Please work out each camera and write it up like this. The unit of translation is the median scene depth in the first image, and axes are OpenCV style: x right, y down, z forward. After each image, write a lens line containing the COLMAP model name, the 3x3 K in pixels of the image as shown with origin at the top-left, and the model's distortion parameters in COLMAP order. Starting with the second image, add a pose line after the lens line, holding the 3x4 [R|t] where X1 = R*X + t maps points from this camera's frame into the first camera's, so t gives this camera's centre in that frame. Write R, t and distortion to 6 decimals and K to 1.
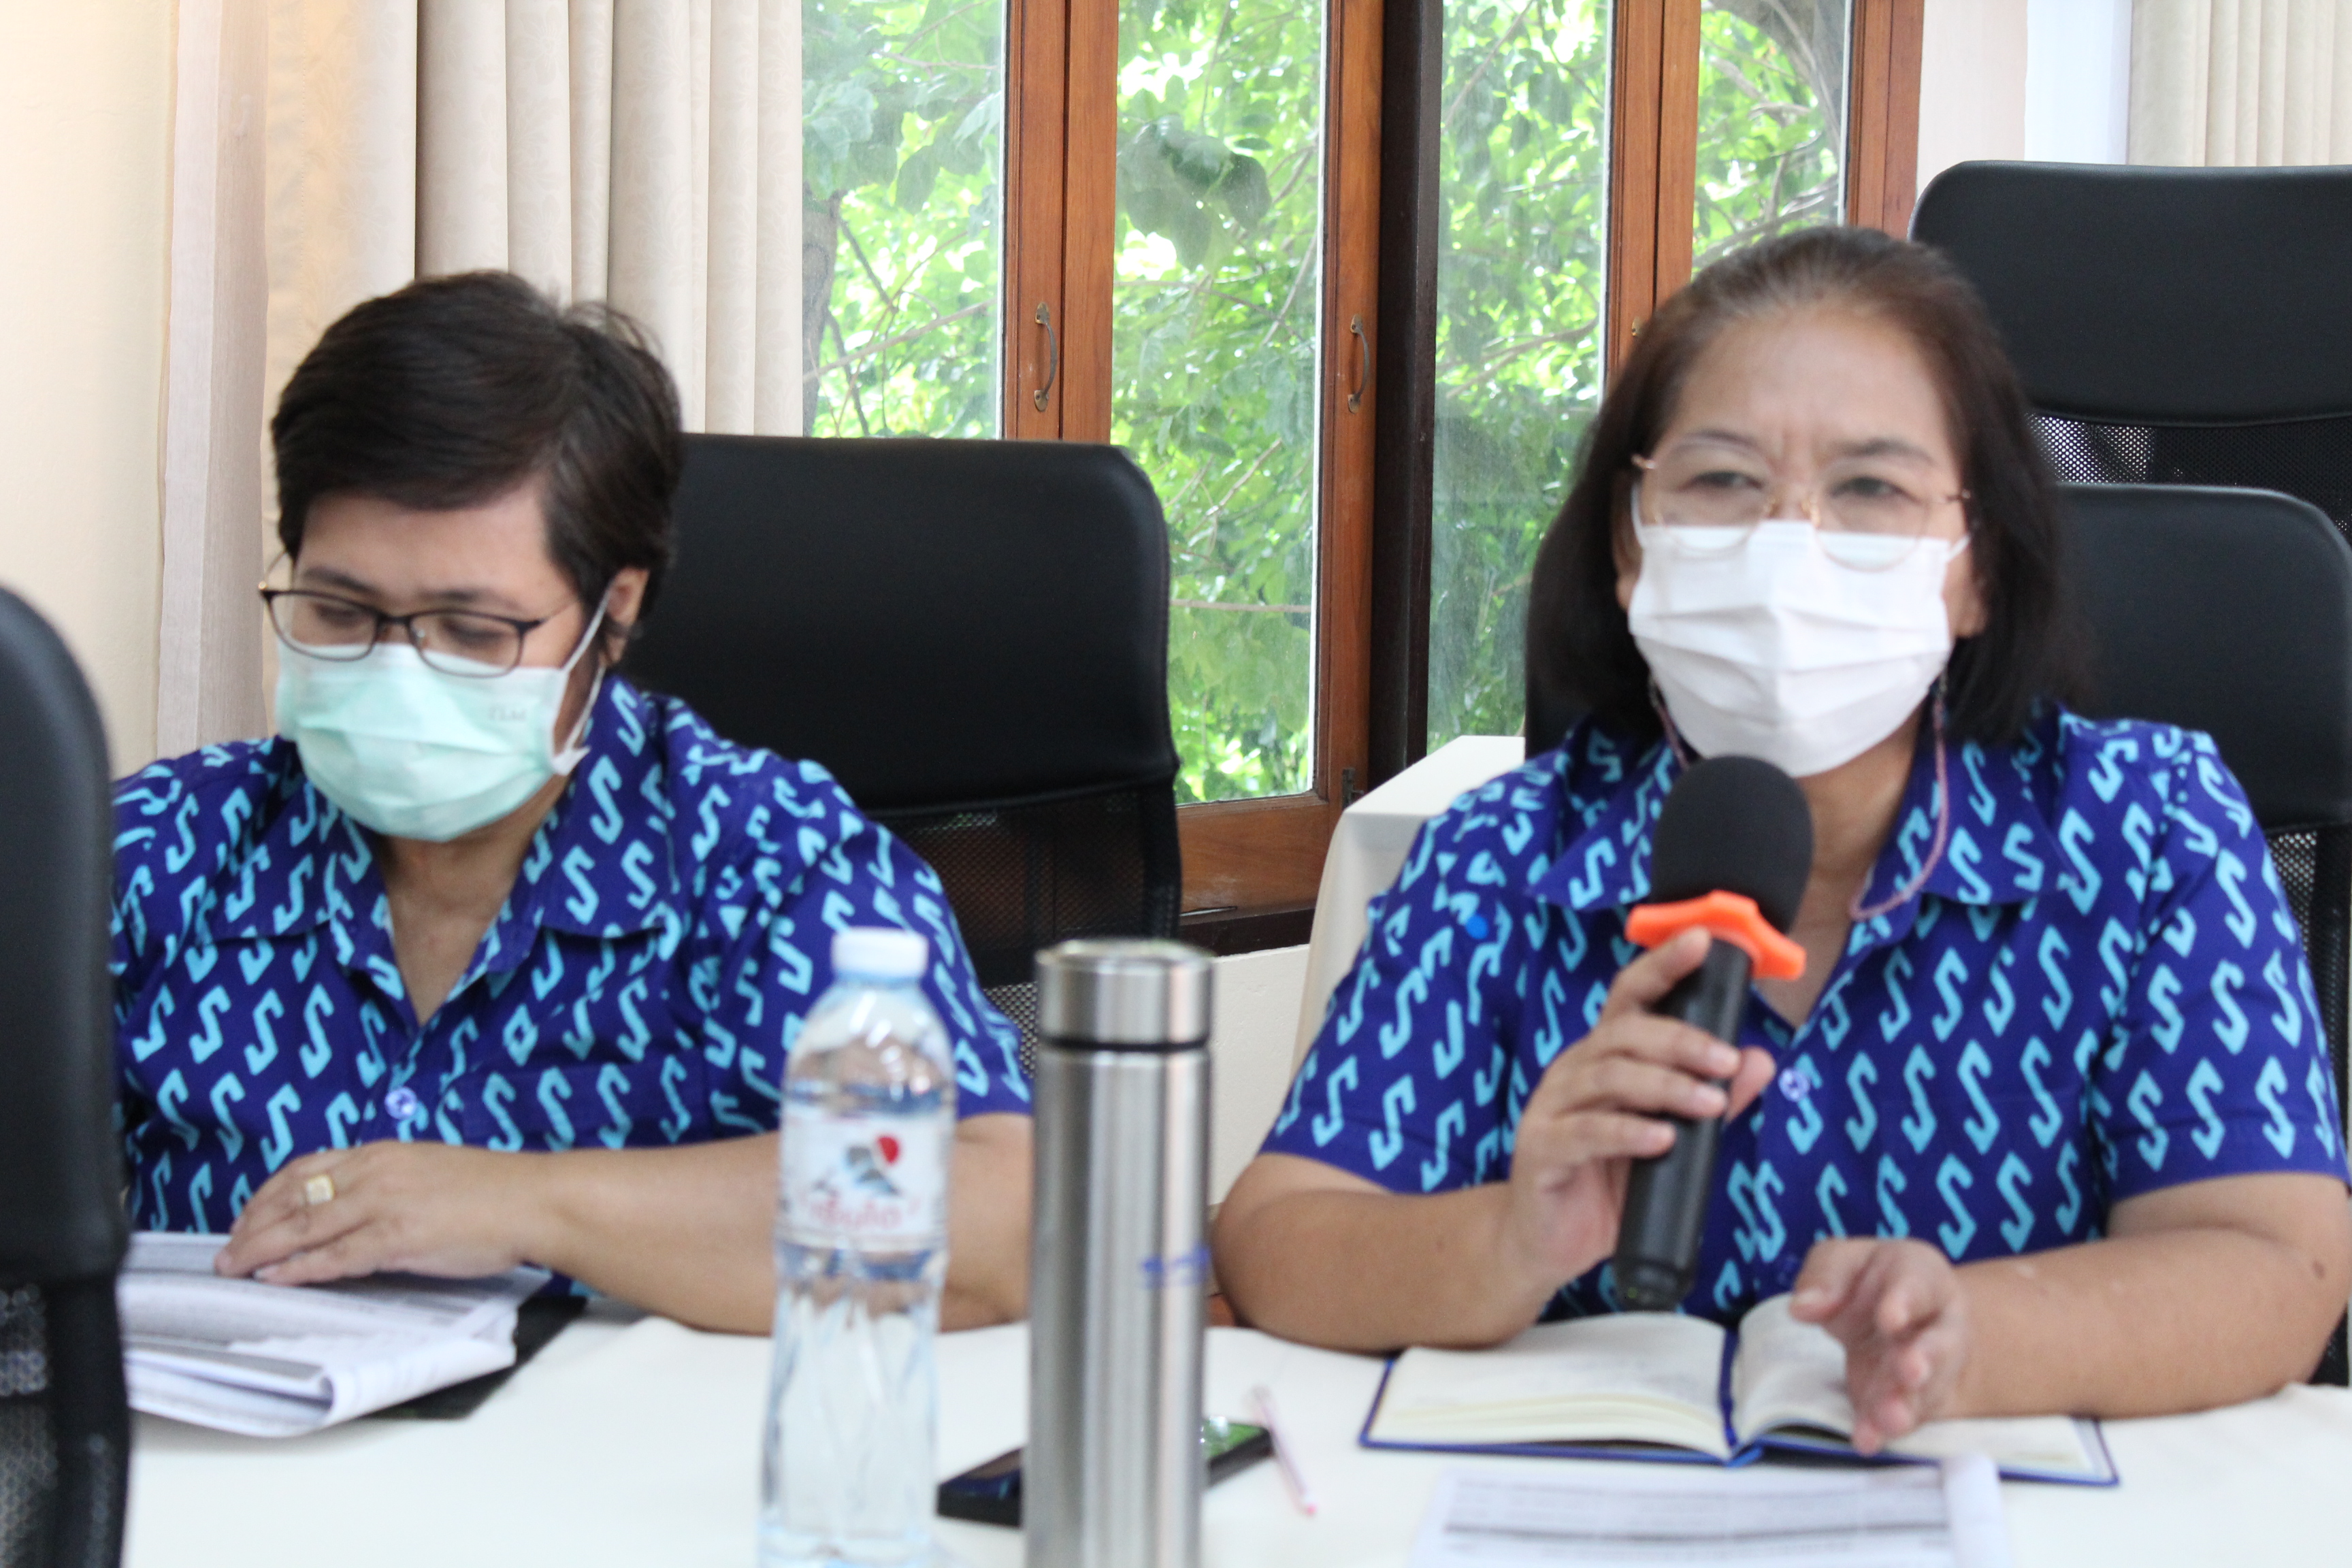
lens RADIAL K [[4739.4, 0, 1176.0], [0, 4739.4, 784.0], [0, 0, 1]] dist [0.019675, 0.069550]
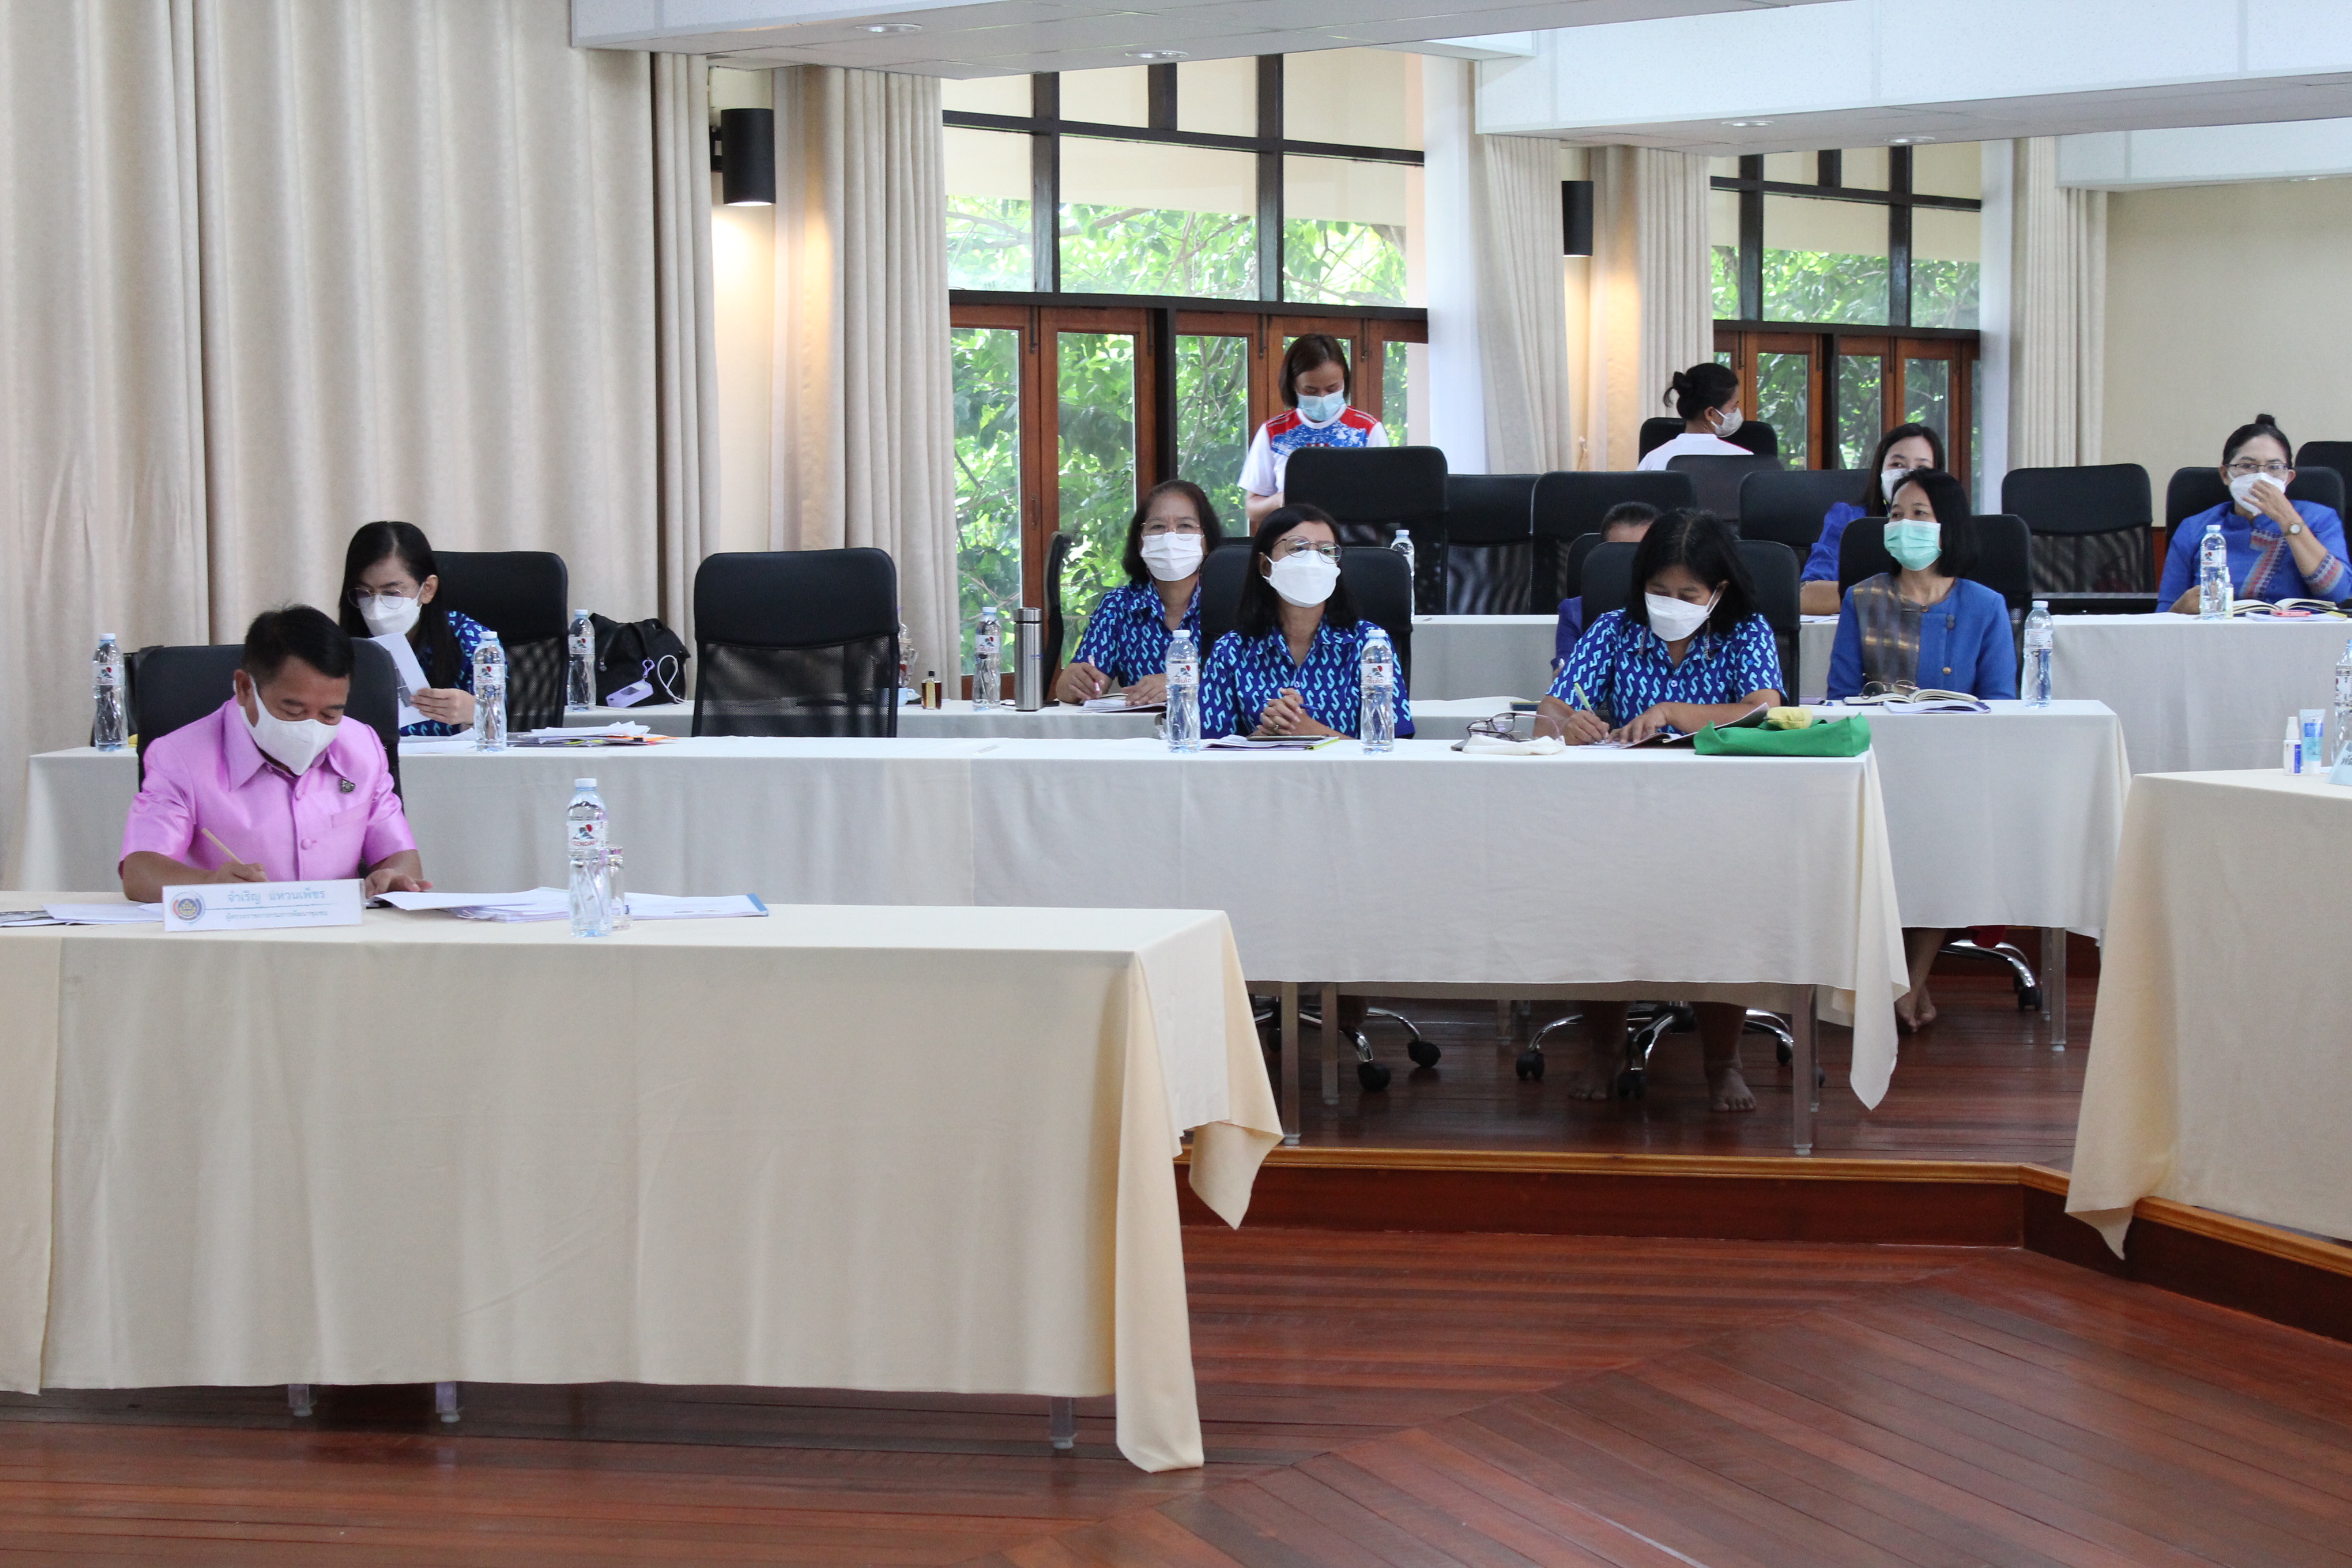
lens RADIAL K [[4266.3, 0, 1176.0], [0, 4266.3, 784.0], [0, 0, 1]] dist [0.001095, 0.256736]
pose [[0.998707, -0.048474, -0.015338, 0.112143], [0.048056, 0.998492, -0.026542, 0.190126], [0.016602, 0.025771, 0.999530, -2.018508]]
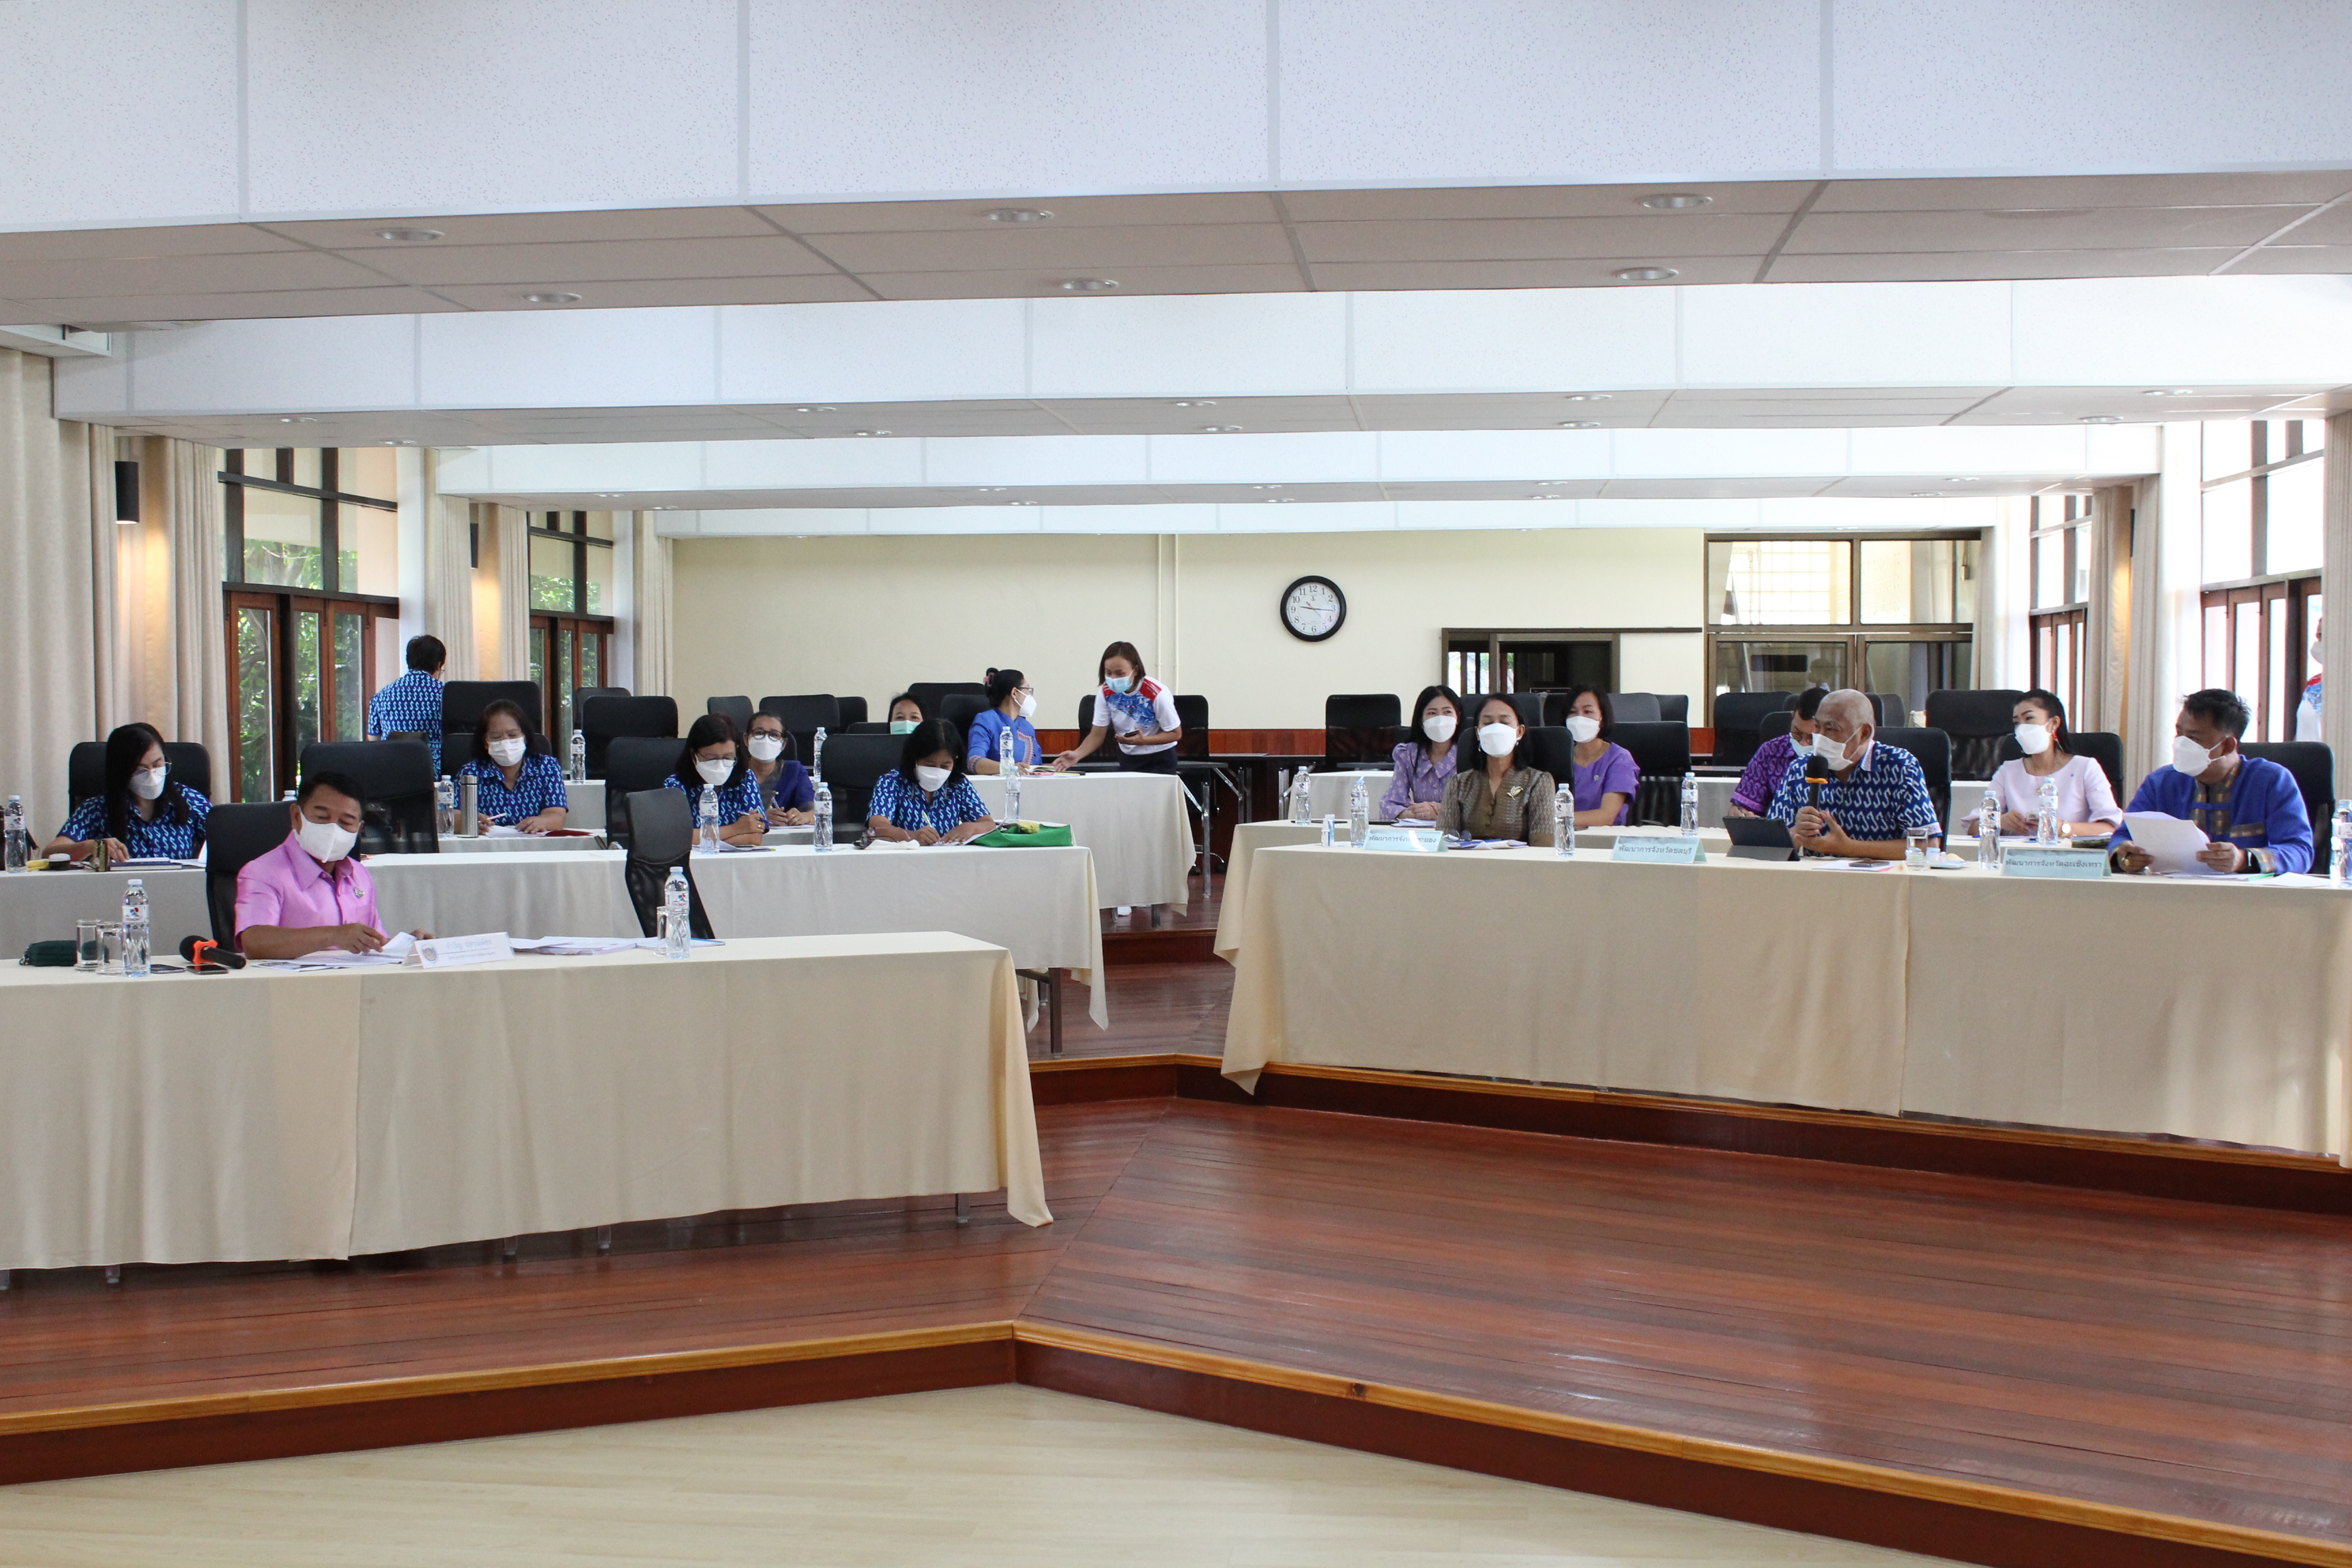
lens RADIAL K [[2642.4, 0, 1176.0], [0, 2642.4, 784.0], [0, 0, 1]] dist [-0.076000, 0.013919]
pose [[0.837146, -0.060854, 0.543584, -0.805204], [0.089837, 0.995593, -0.026897, 0.155547], [-0.539552, 0.071351, 0.838923, -2.038238]]
